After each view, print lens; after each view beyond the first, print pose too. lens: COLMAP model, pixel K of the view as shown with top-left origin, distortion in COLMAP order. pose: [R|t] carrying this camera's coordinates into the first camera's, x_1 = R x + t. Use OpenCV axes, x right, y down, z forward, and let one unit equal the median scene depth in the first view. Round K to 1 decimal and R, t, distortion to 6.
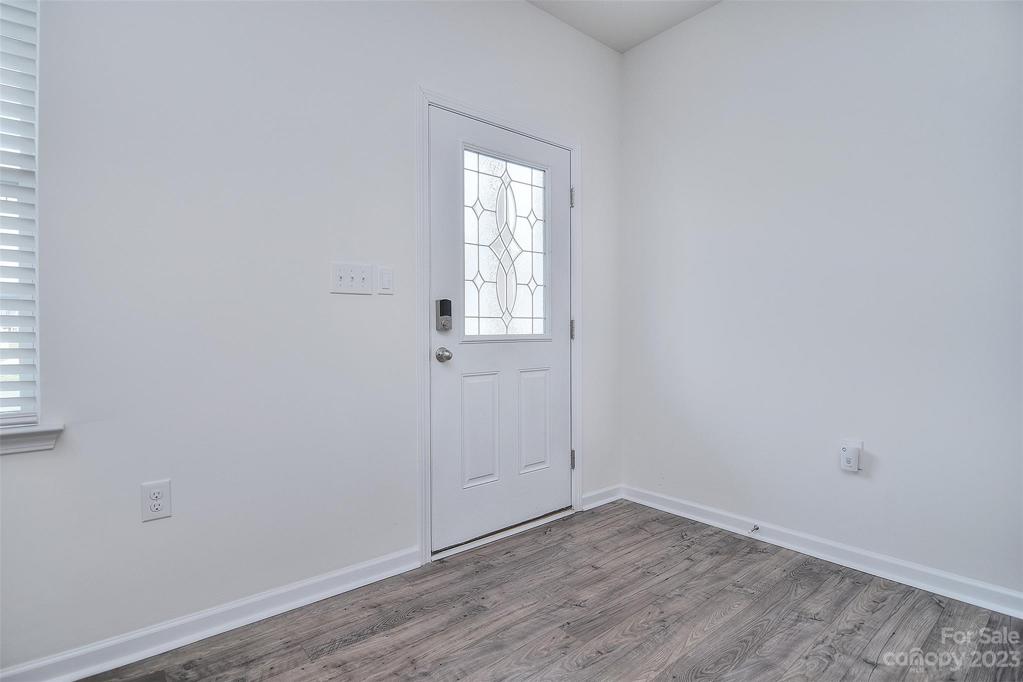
lens RADIAL K [[515.1, 0, 508.6], [0, 515.1, 342.7], [0, 0, 1]] dist [-0.015569, -0.002824]
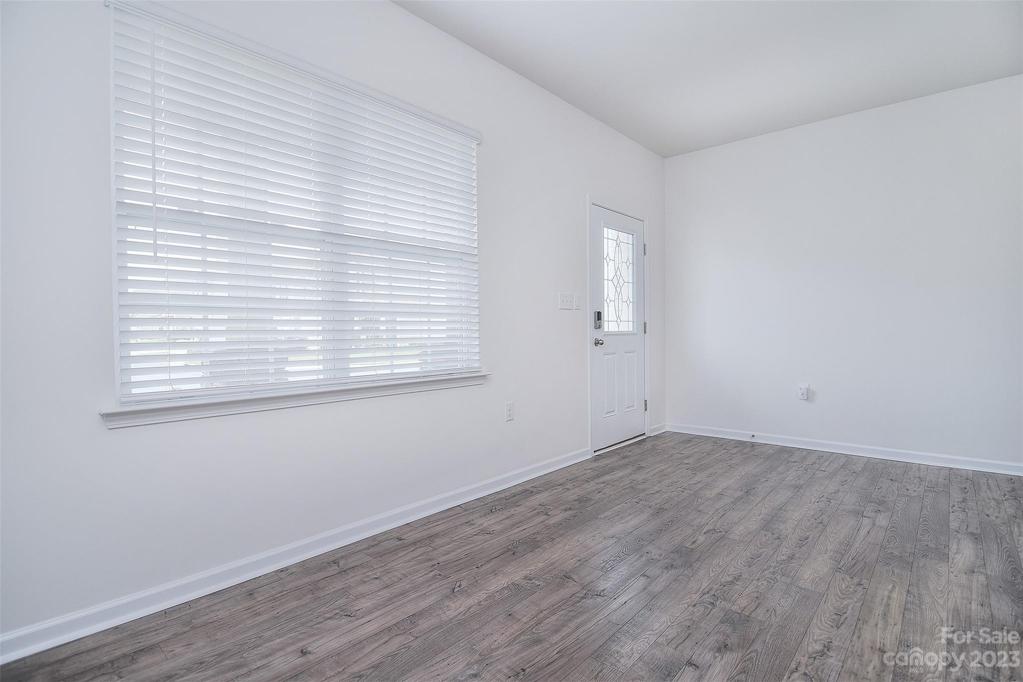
lens RADIAL K [[515.1, 0, 515.3], [0, 515.1, 335.2], [0, 0, 1]] dist [-0.015569, -0.002824]
pose [[0.987421, 0.003620, 0.158070, -0.663003], [-0.002646, 0.999976, -0.006374, 0.011343], [-0.158089, 0.005875, 0.987407, -0.700546]]
